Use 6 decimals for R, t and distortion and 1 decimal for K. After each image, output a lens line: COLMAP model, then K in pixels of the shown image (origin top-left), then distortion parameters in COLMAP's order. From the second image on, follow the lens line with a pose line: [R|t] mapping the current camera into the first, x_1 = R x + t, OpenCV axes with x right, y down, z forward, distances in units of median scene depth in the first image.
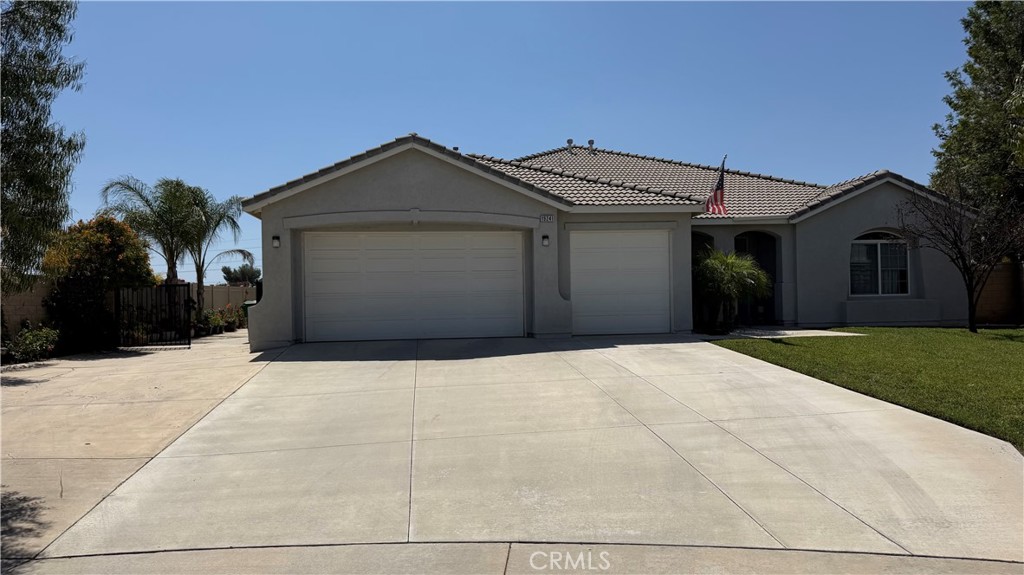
lens RADIAL K [[720.5, 0, 512.0], [0, 720.5, 287.5], [0, 0, 1]] dist [0.081484, -0.150337]
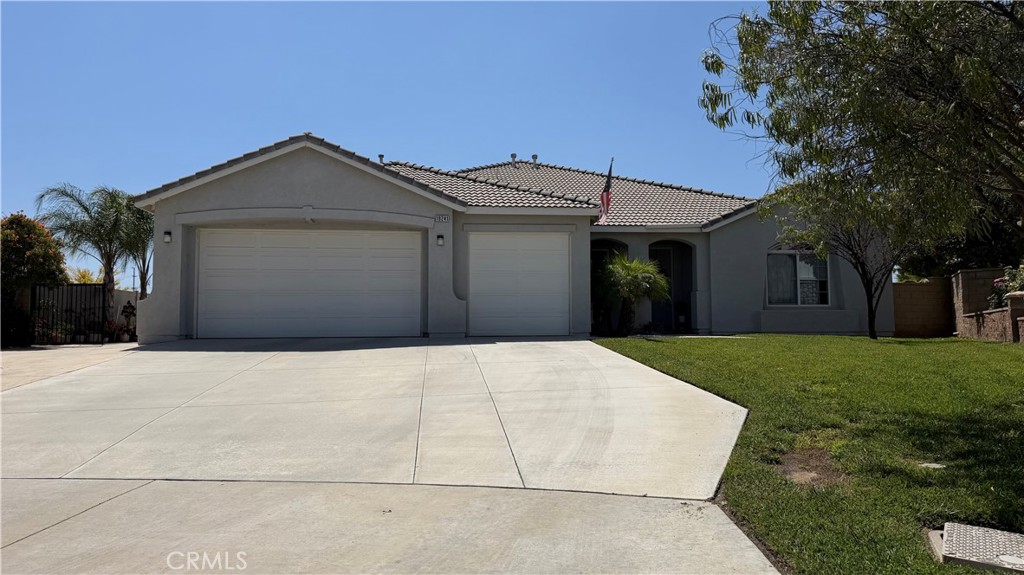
lens RADIAL K [[715.2, 0, 508.4], [0, 715.2, 290.8], [0, 0, 1]] dist [0.082212, -0.133459]
pose [[0.999842, 0.012207, -0.012900, 0.153921], [-0.012651, 0.999311, -0.034889, 0.038672], [0.012466, 0.035046, 0.999308, 0.002237]]
